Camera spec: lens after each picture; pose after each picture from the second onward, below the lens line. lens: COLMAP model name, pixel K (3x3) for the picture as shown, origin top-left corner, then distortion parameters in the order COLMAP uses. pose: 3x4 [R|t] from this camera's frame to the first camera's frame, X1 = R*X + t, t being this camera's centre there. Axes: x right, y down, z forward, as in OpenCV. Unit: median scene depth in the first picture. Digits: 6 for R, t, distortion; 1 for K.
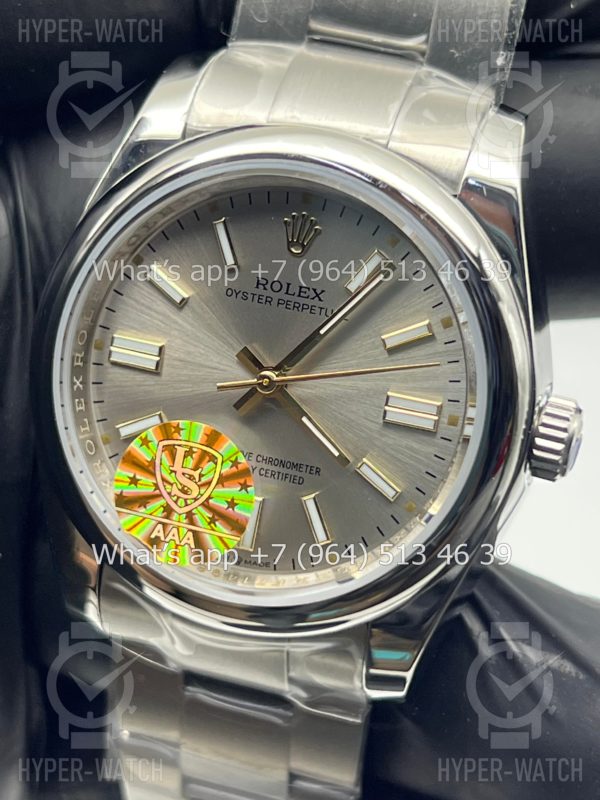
lens RADIAL K [[1825.4, 0, 300.0], [0, 1825.4, 400.0], [0, 0, 1]] dist [0.168011, -0.361602]
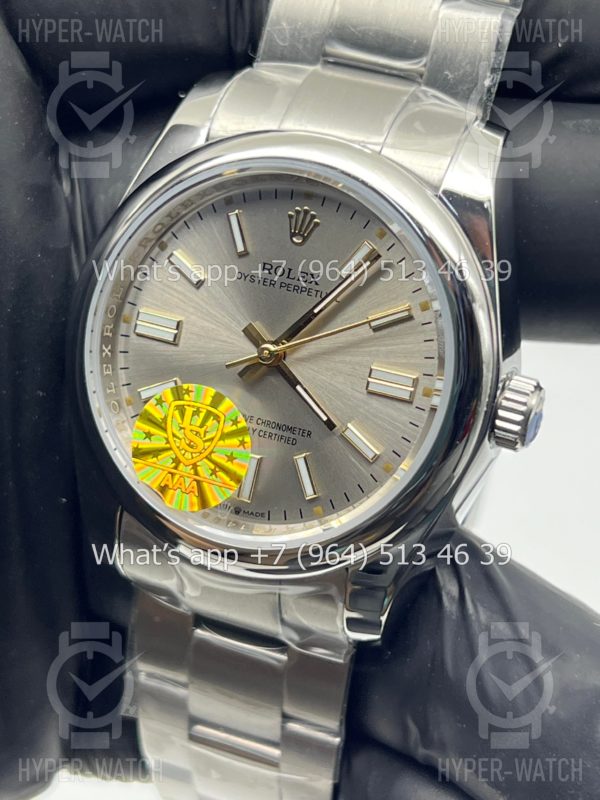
lens RADIAL K [[1825.4, 0, 300.0], [0, 1825.4, 400.0], [0, 0, 1]] dist [0.168011, -0.361602]
pose [[0.995887, 0.038842, -0.081852, 0.096613], [-0.042285, 0.998274, -0.040762, 0.064518], [0.080127, 0.044055, 0.995811, -0.135668]]
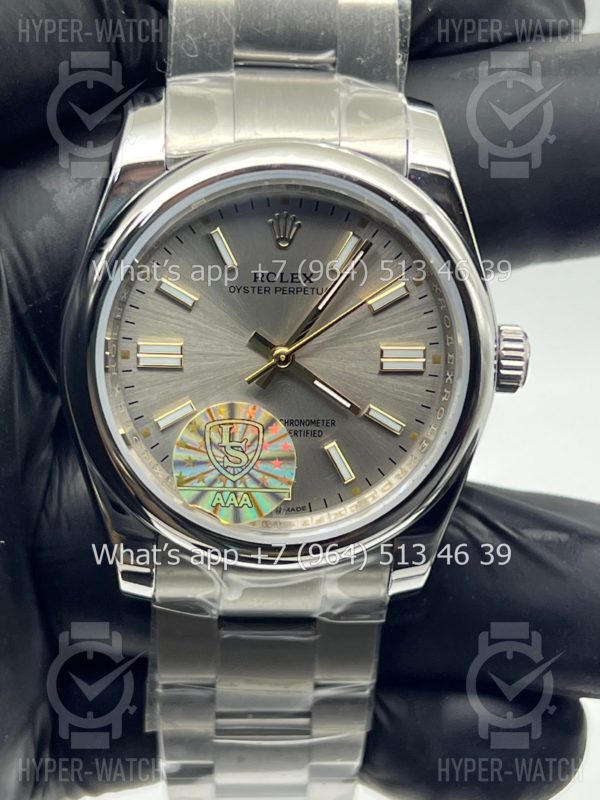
lens RADIAL K [[1825.4, 0, 300.0], [0, 1825.4, 400.0], [0, 0, 1]] dist [0.168011, -0.361602]
pose [[0.939111, -0.195378, 0.282662, -0.347032], [0.187321, 0.980728, 0.055536, -0.046417], [-0.288065, 0.000794, 0.957611, -0.143464]]
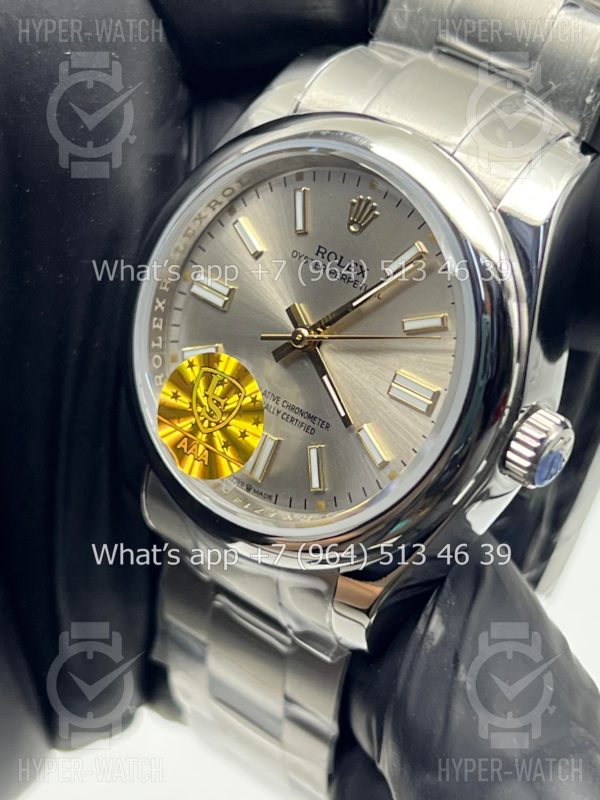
lens RADIAL K [[1825.4, 0, 300.0], [0, 1825.4, 400.0], [0, 0, 1]] dist [0.168011, -0.361602]
pose [[0.924996, 0.233602, -0.299686, 0.324512], [-0.238097, 0.970993, 0.021979, 0.002866], [0.296128, 0.051024, 0.953785, -0.068870]]
